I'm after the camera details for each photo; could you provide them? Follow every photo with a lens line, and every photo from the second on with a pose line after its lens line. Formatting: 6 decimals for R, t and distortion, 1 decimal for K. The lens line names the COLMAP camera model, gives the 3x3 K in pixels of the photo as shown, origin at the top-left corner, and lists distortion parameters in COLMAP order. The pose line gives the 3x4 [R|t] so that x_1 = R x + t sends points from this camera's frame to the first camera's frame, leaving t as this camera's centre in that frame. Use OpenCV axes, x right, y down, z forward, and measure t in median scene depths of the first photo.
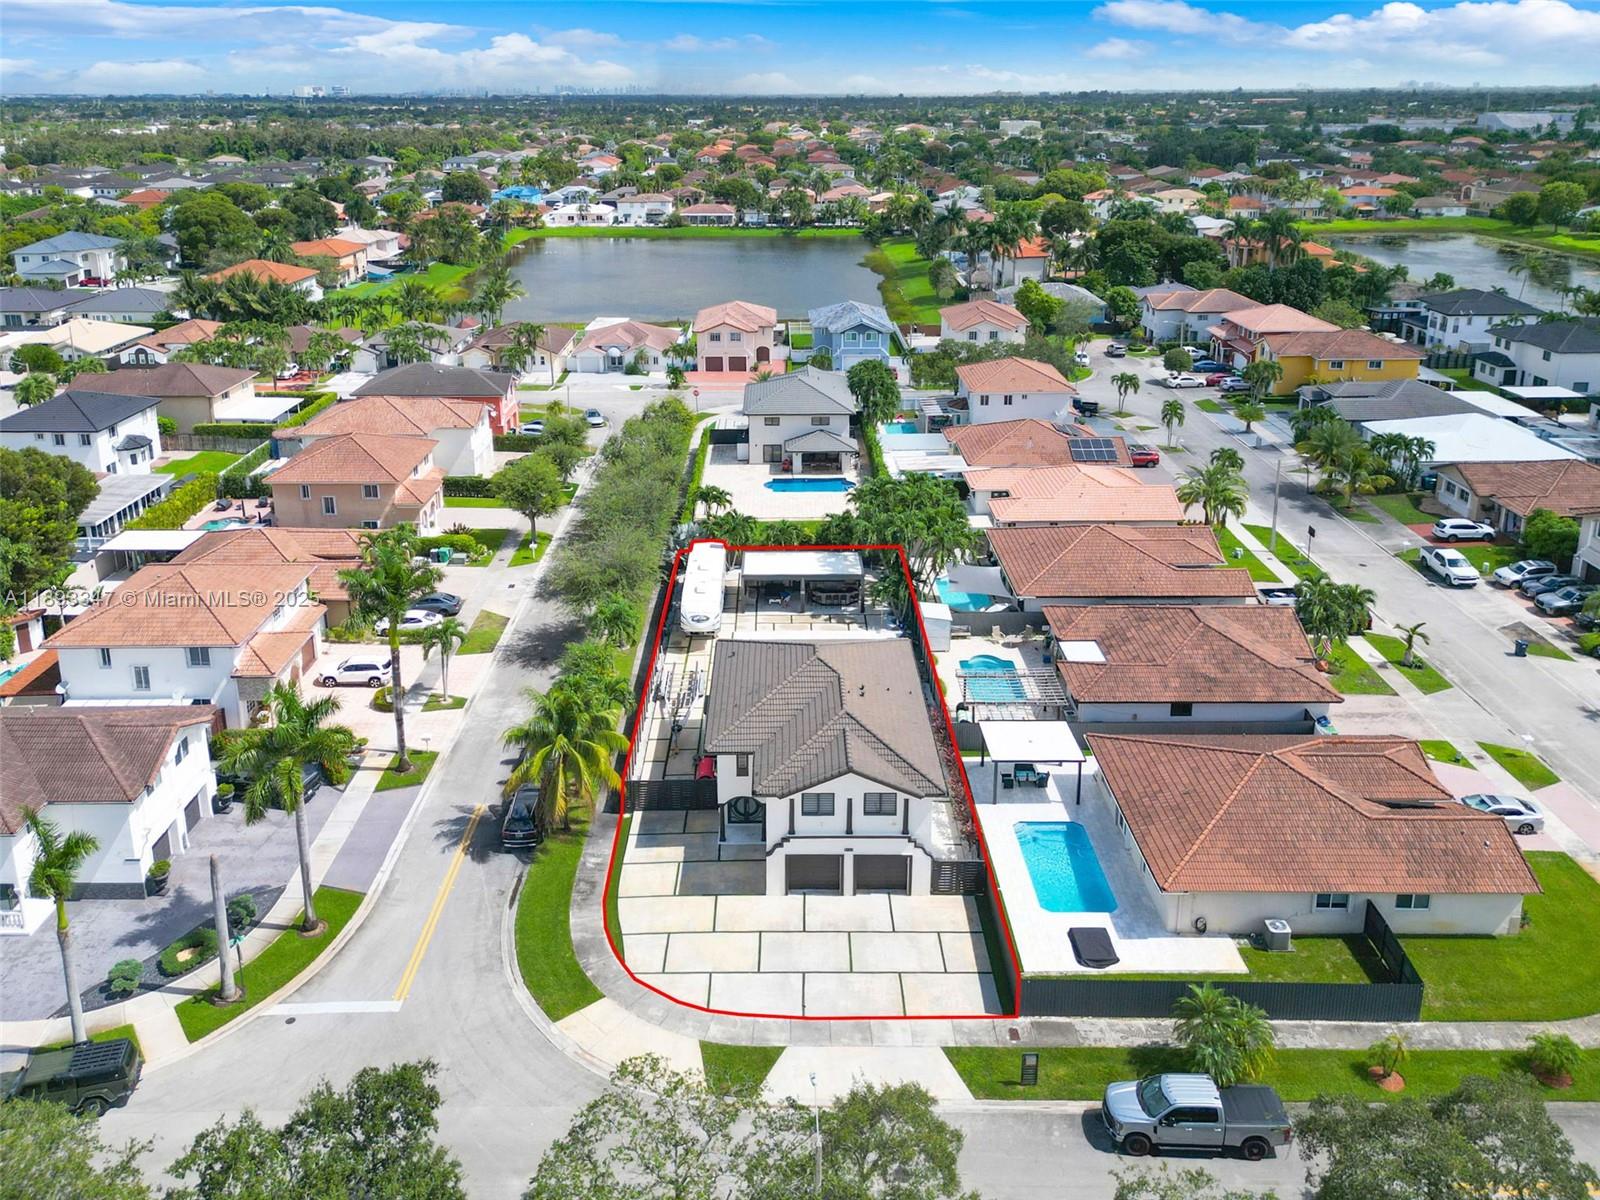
lens RADIAL K [[1188.2, 0, 766.6], [0, 1188.2, 485.7], [0, 0, 1]] dist [0.048711, -0.000056]
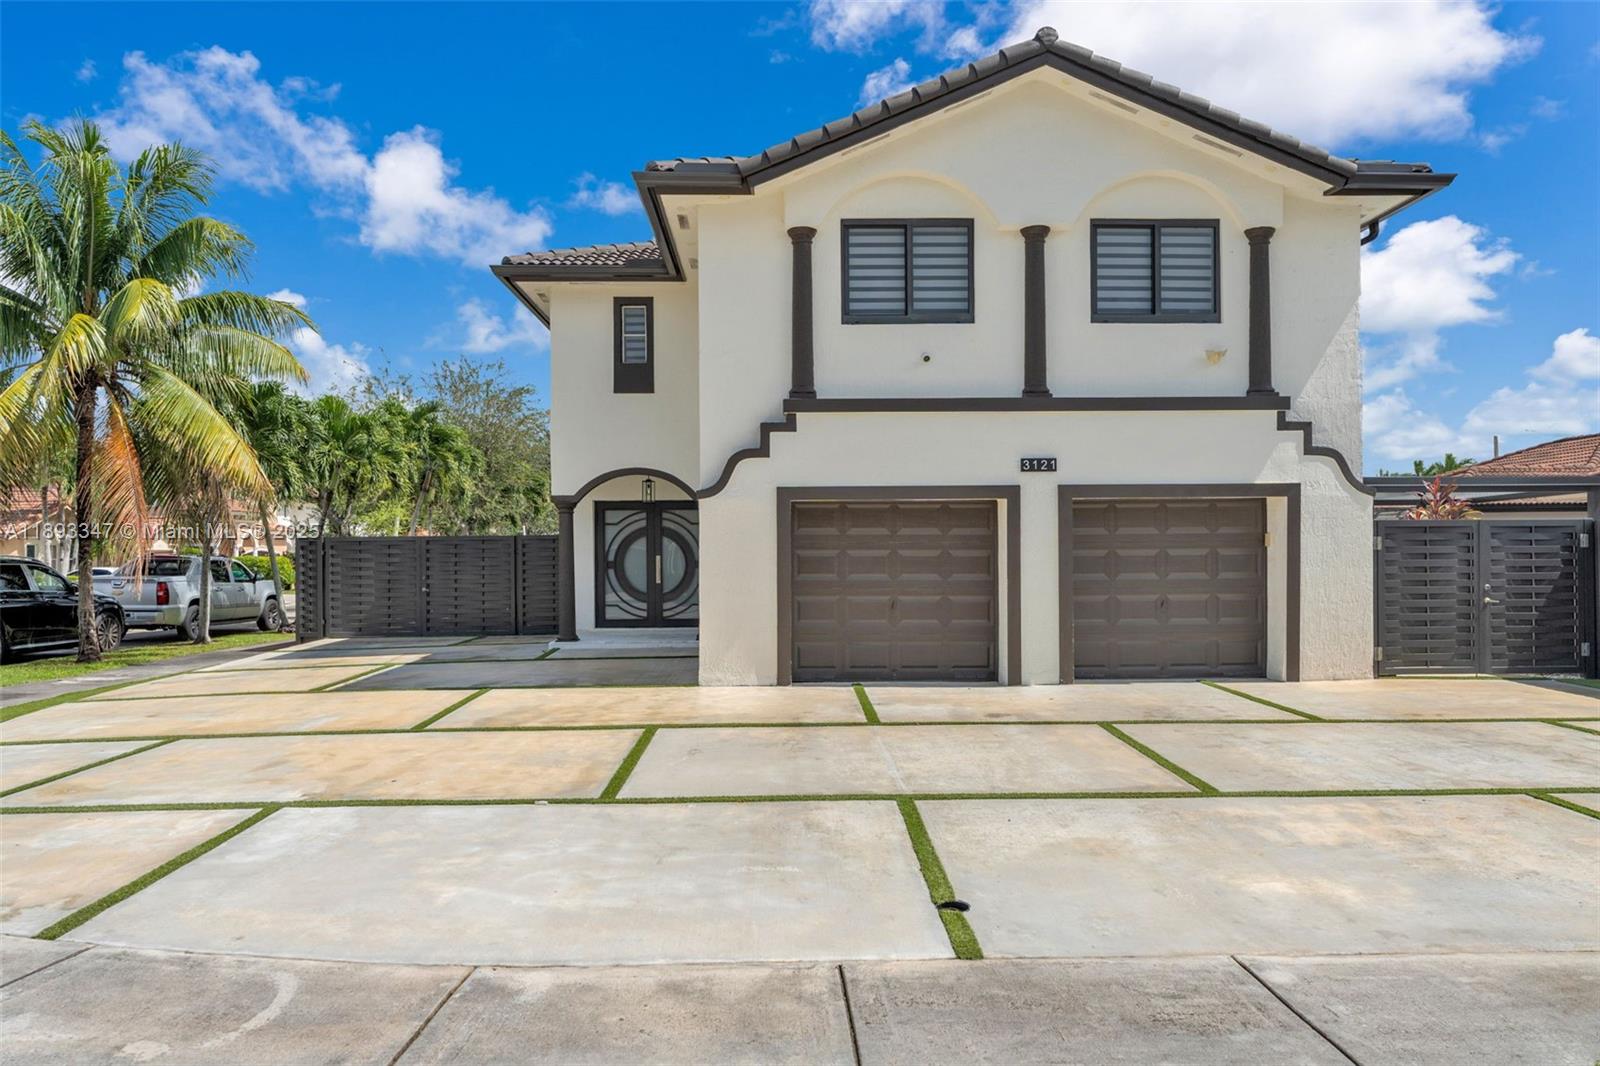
lens RADIAL K [[1043.2, 0, 796.6], [0, 1043.2, 562.0], [0, 0, 1]] dist [0.001877, 0.001093]
pose [[0.999303, -0.004315, 0.037082, 0.012088], [0.015029, 0.955748, -0.293802, 0.386427], [-0.034174, 0.294155, 0.955147, 0.807216]]
